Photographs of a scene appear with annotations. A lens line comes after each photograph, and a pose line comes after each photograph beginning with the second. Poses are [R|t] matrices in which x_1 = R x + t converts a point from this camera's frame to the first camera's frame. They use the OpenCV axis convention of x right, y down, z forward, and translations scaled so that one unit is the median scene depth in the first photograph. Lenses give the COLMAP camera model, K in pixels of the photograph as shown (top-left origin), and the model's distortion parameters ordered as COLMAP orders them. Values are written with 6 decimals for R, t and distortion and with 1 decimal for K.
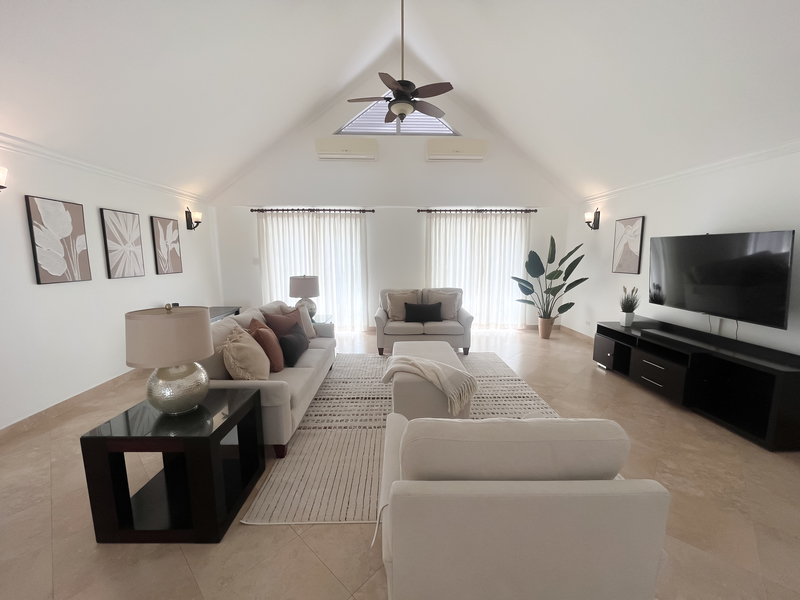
lens RADIAL K [[323.7, 0, 400.0], [0, 323.7, 300.0], [0, 0, 1]] dist [-0.001496, -0.000126]
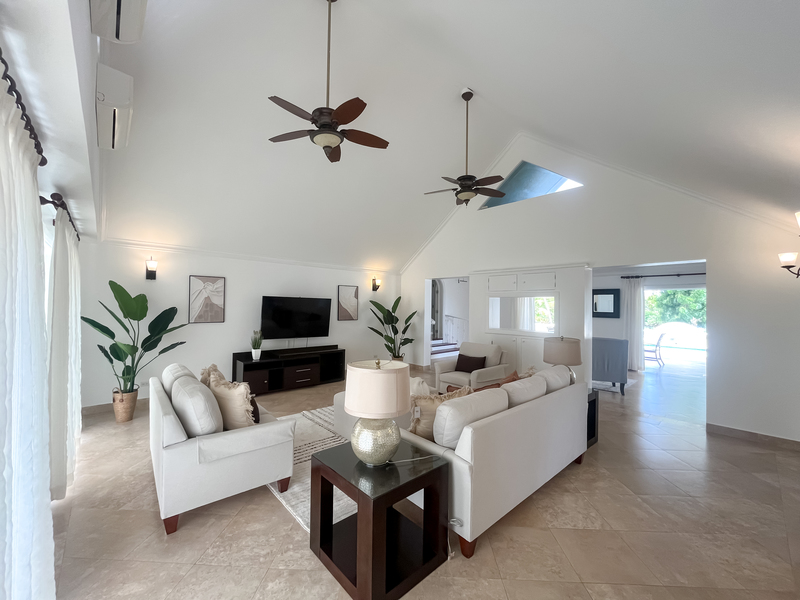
lens RADIAL K [[323.7, 0, 400.0], [0, 323.7, 300.0], [0, 0, 1]] dist [-0.001496, -0.000126]
pose [[-0.650810, 0.003209, 0.759234, -0.649504], [0.091909, 0.992970, 0.074587, -0.190037], [-0.753657, 0.118322, -0.646529, 1.241615]]
